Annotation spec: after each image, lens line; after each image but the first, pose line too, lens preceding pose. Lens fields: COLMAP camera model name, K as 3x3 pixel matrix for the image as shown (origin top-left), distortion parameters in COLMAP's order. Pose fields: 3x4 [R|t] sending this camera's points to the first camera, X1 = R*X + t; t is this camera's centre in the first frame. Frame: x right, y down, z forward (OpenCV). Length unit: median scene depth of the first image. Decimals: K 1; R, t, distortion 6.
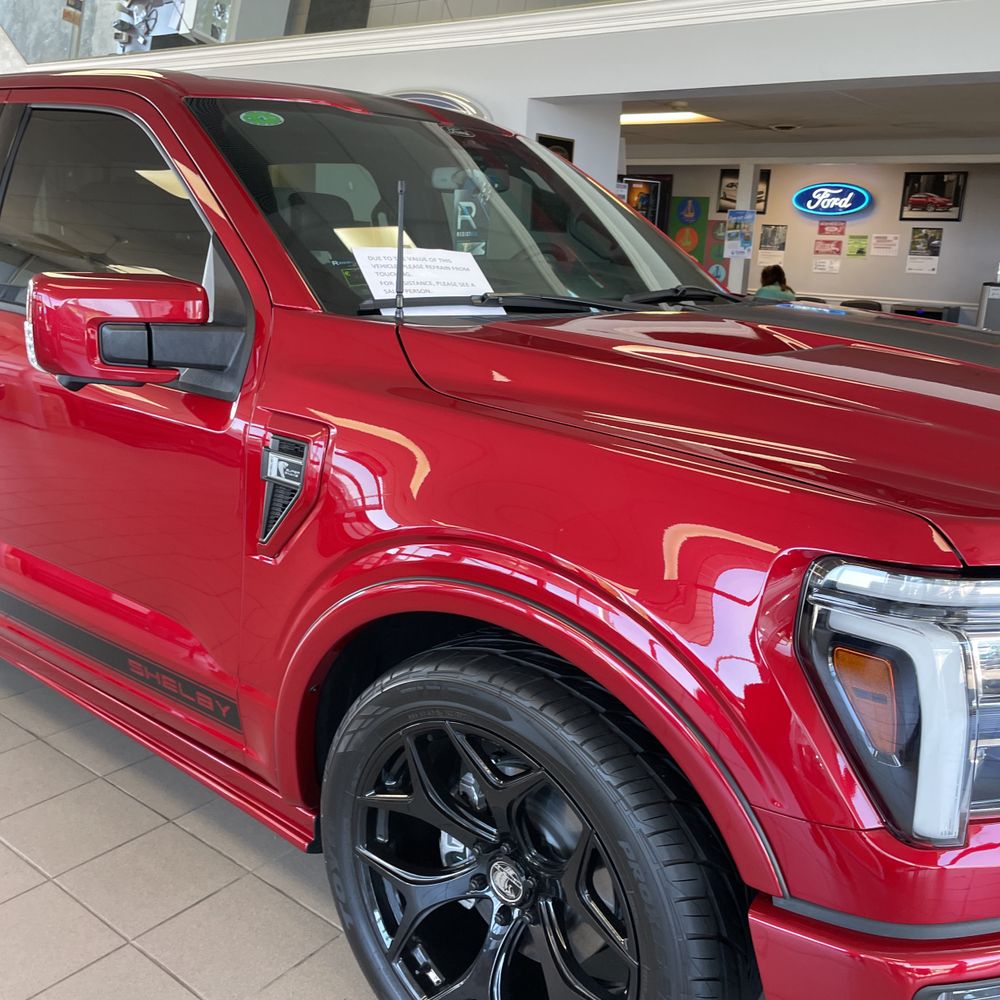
lens RADIAL K [[1033.0, 0, 492.7], [0, 1033.0, 485.6], [0, 0, 1]] dist [0.033377, 0.000000]
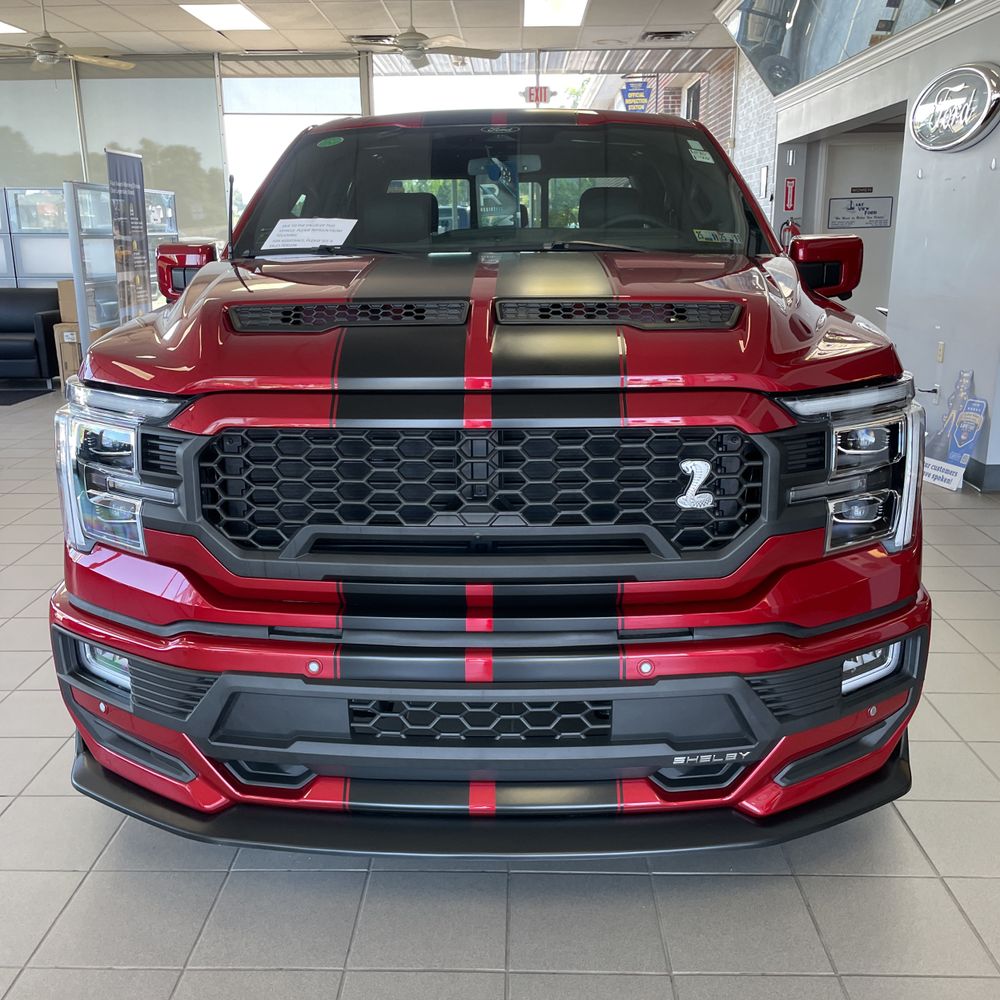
lens RADIAL K [[1033.0, 0, 496.1], [0, 1033.0, 510.6], [0, 0, 1]] dist [0.033377, 0.000000]
pose [[0.604229, 0.155483, -0.781493, 0.294521], [-0.157124, 0.984769, 0.074442, 0.007771], [0.781165, 0.077811, 0.619456, 0.068080]]
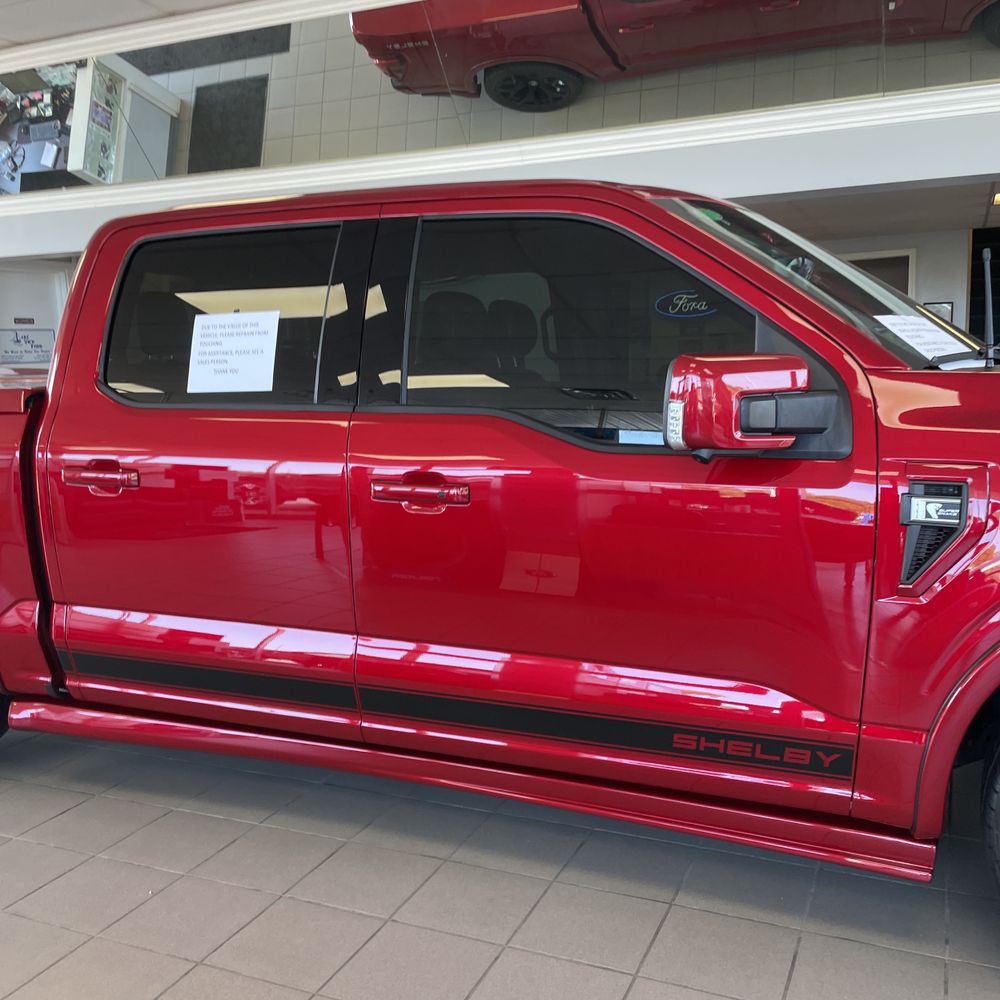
lens RADIAL K [[1033.0, 0, 494.3], [0, 1033.0, 522.9], [0, 0, 1]] dist [0.033377, 0.000000]
pose [[0.967231, -0.108696, 0.229455, -0.172531], [0.127522, 0.989444, -0.068834, 0.002467], [-0.219551, 0.095839, 0.970882, 0.009765]]
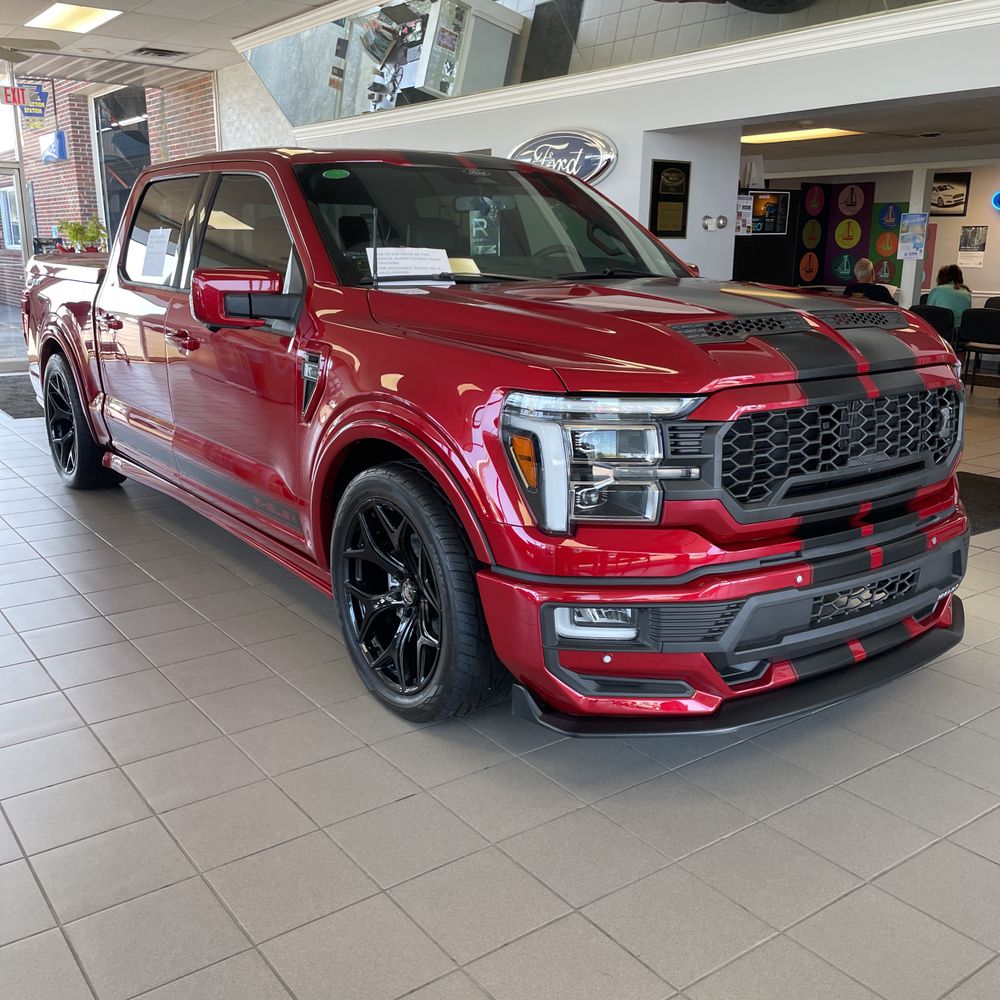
lens RADIAL K [[1033.0, 0, 489.6], [0, 1033.0, 514.2], [0, 0, 1]] dist [0.033377, 0.000000]
pose [[0.963839, 0.026671, -0.265146, 0.112912], [-0.025513, 0.999644, 0.007812, 0.040798], [0.265260, -0.000765, 0.964177, -0.127648]]
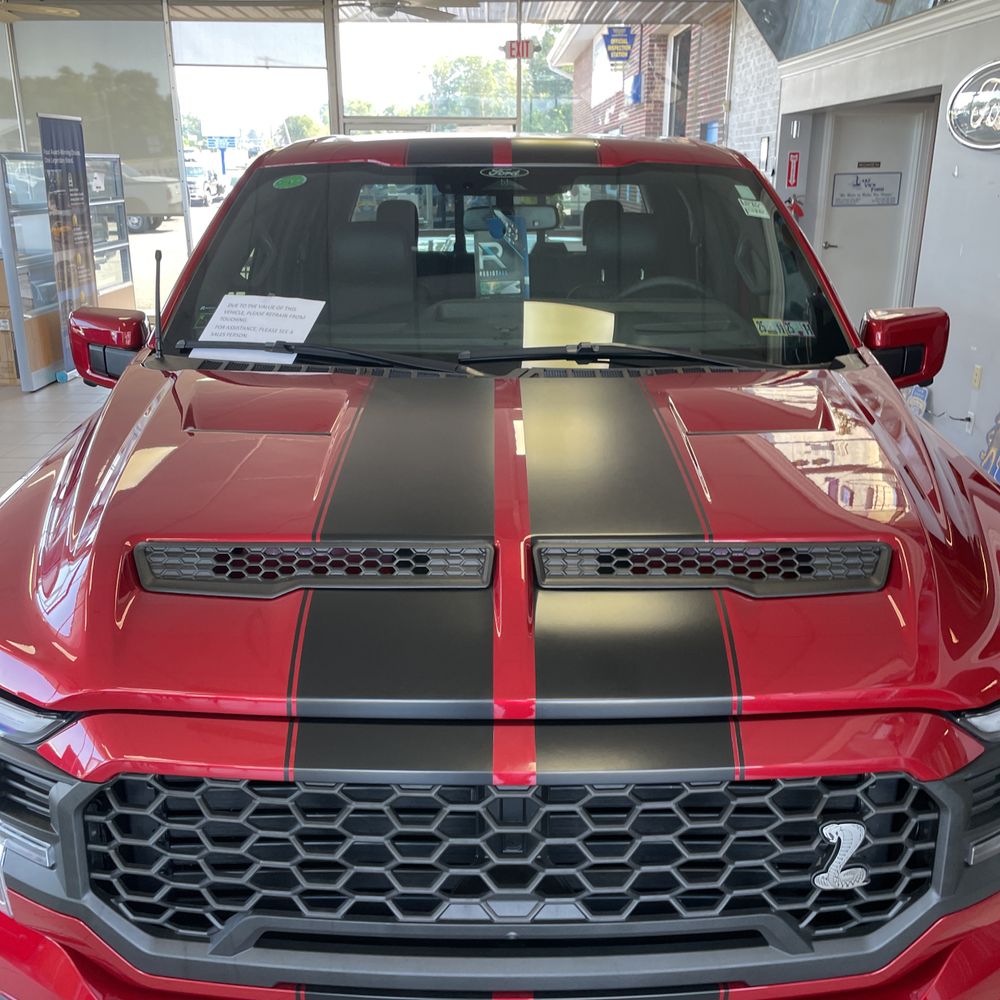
lens RADIAL K [[1033.0, 0, 503.6], [0, 1033.0, 505.8], [0, 0, 1]] dist [0.033377, 0.000000]
pose [[0.632657, 0.198562, -0.748544, 0.225197], [-0.161758, 0.979133, 0.123014, -0.041315], [0.757351, 0.043257, 0.651574, 0.099560]]
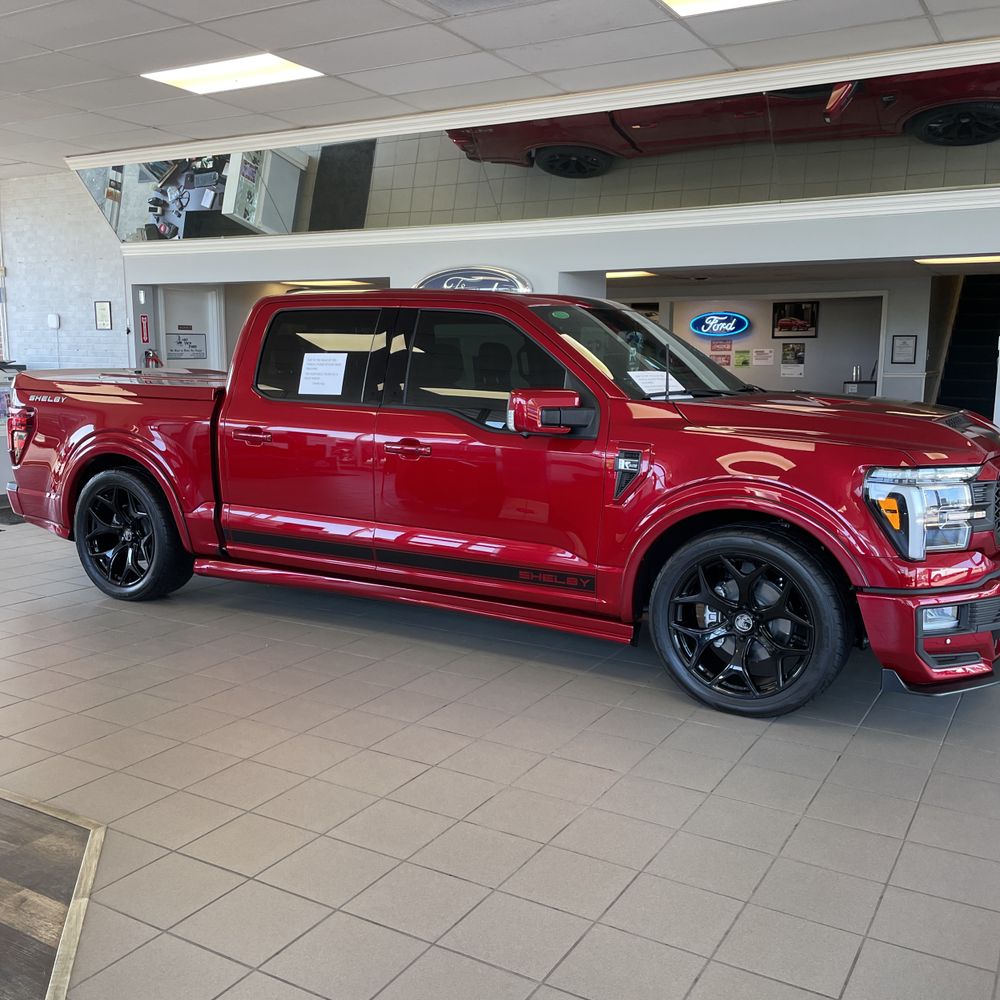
lens RADIAL K [[1033.0, 0, 498.4], [0, 1033.0, 498.8], [0, 0, 1]] dist [0.033377, 0.000000]
pose [[0.988884, -0.055462, 0.137961, -0.158728], [0.068939, 0.993096, -0.094909, 0.051017], [-0.131745, 0.103365, 0.985880, -0.246641]]
